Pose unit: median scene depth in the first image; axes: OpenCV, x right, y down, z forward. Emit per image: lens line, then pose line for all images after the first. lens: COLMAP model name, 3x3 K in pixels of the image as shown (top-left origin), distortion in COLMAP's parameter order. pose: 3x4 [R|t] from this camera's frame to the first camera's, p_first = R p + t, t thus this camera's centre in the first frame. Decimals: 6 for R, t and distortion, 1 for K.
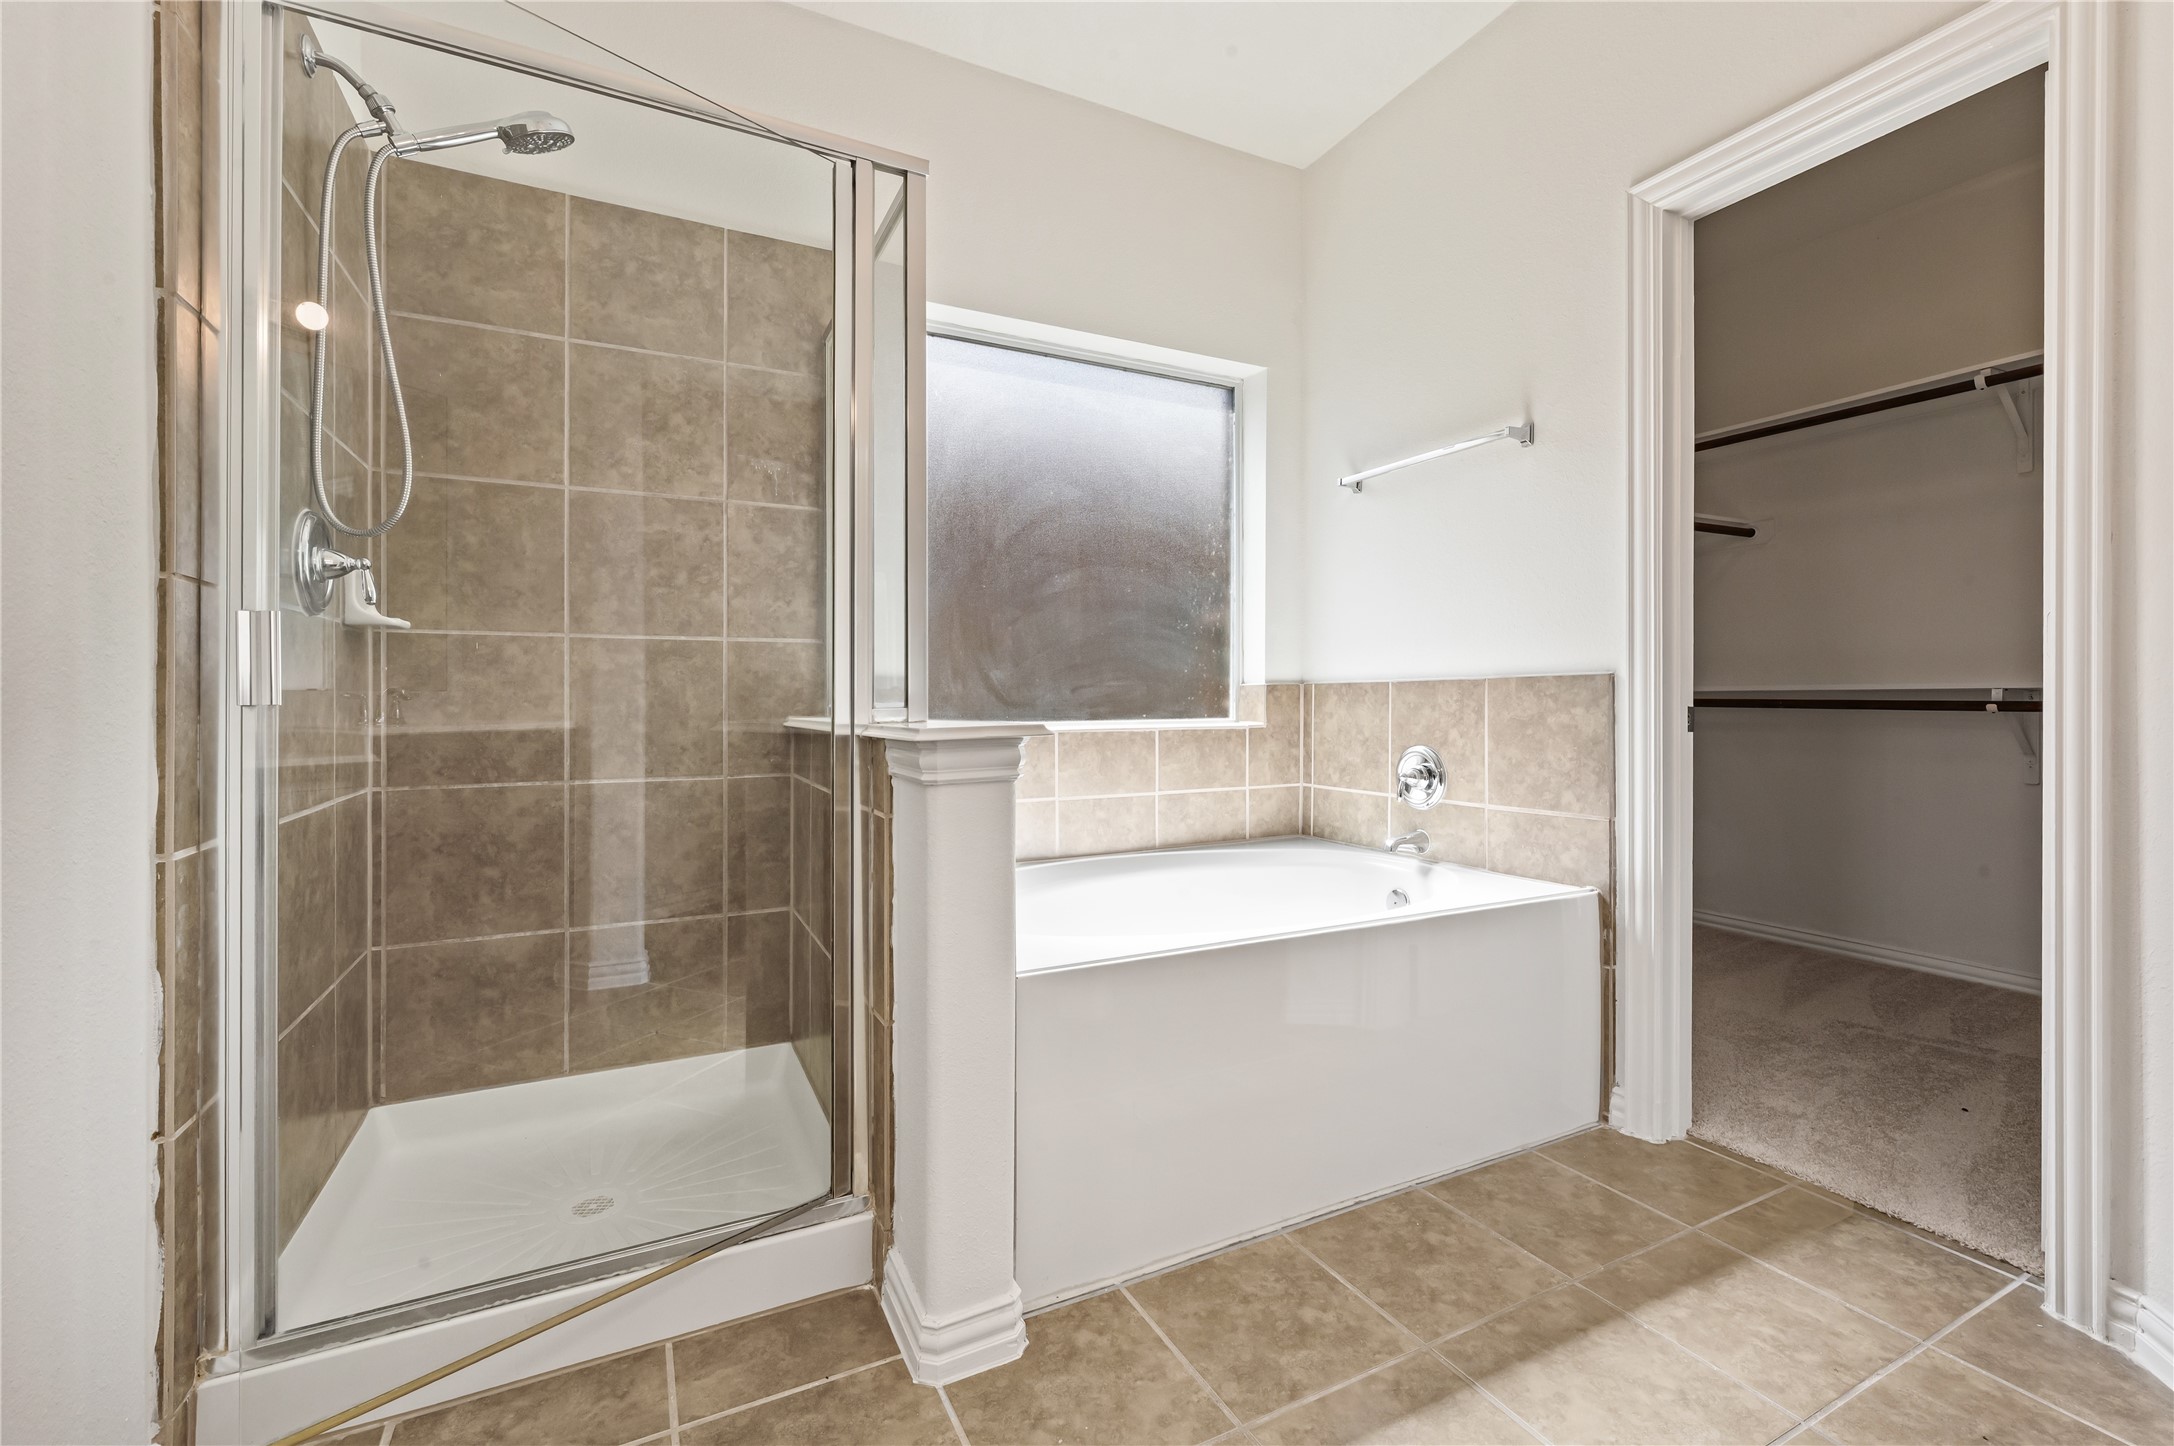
lens RADIAL K [[920.2, 0, 1088.9], [0, 920.2, 697.9], [0, 0, 1]] dist [-0.000725, 0.000094]
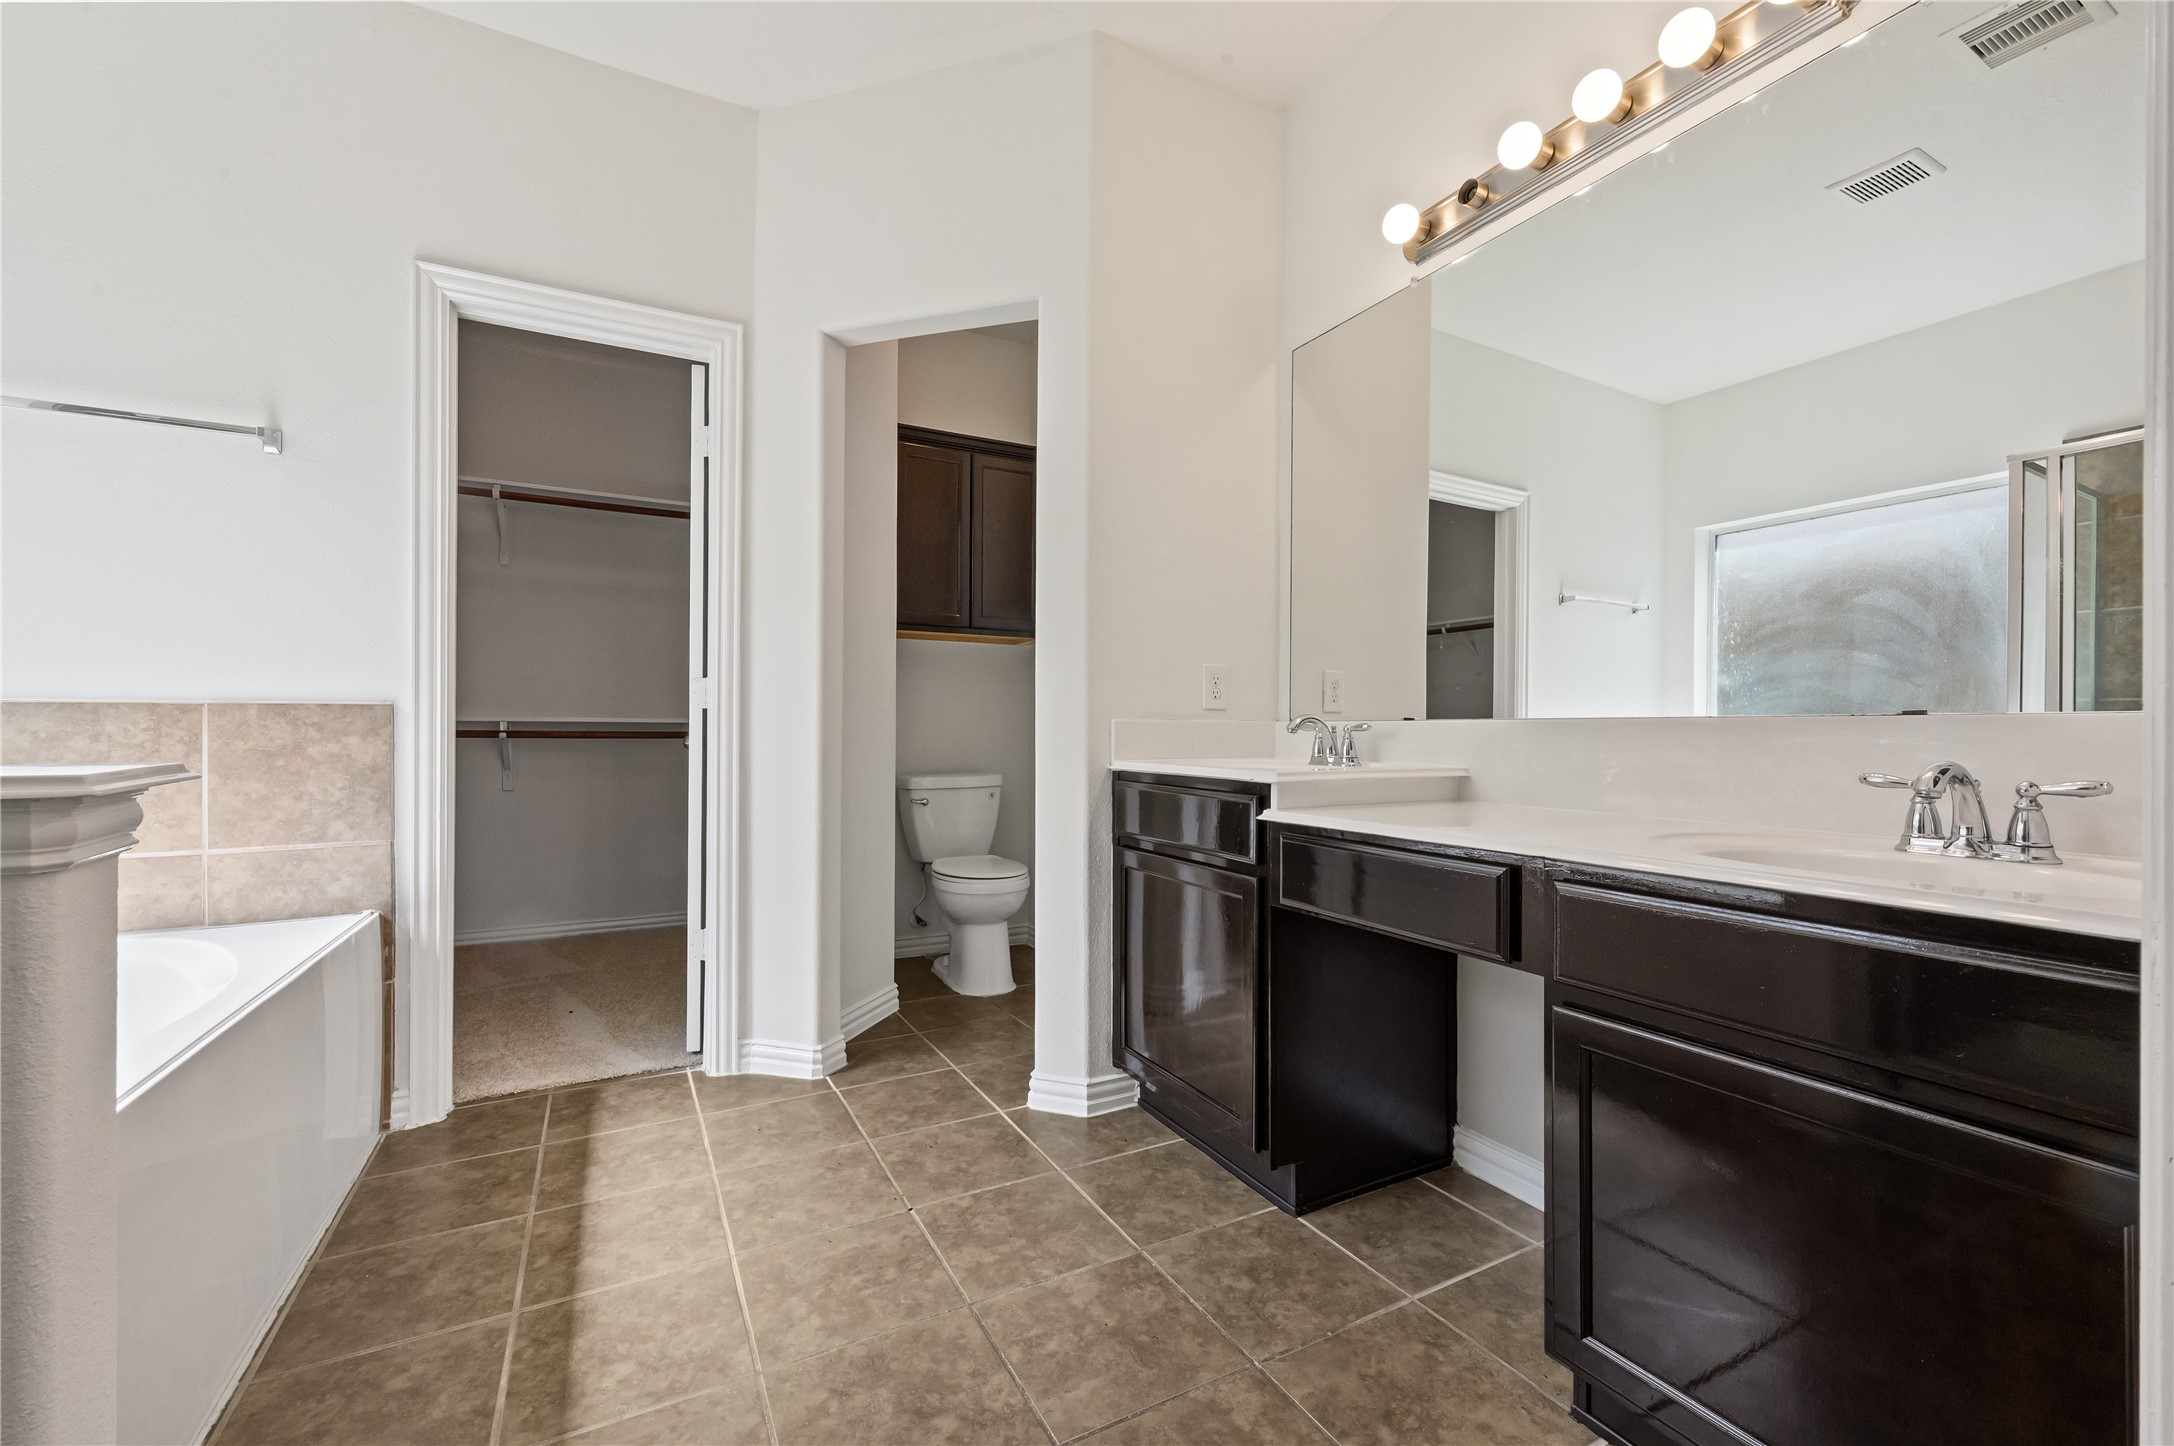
lens RADIAL K [[882.9, 0, 1087.4], [0, 882.9, 731.8], [0, 0, 1]] dist [0.000345, -0.000065]
pose [[-0.023623, 0.000053, 0.999721, -0.475988], [-0.005481, 0.999985, -0.000183, 0.001020], [-0.999706, -0.005483, -0.023623, 0.225983]]
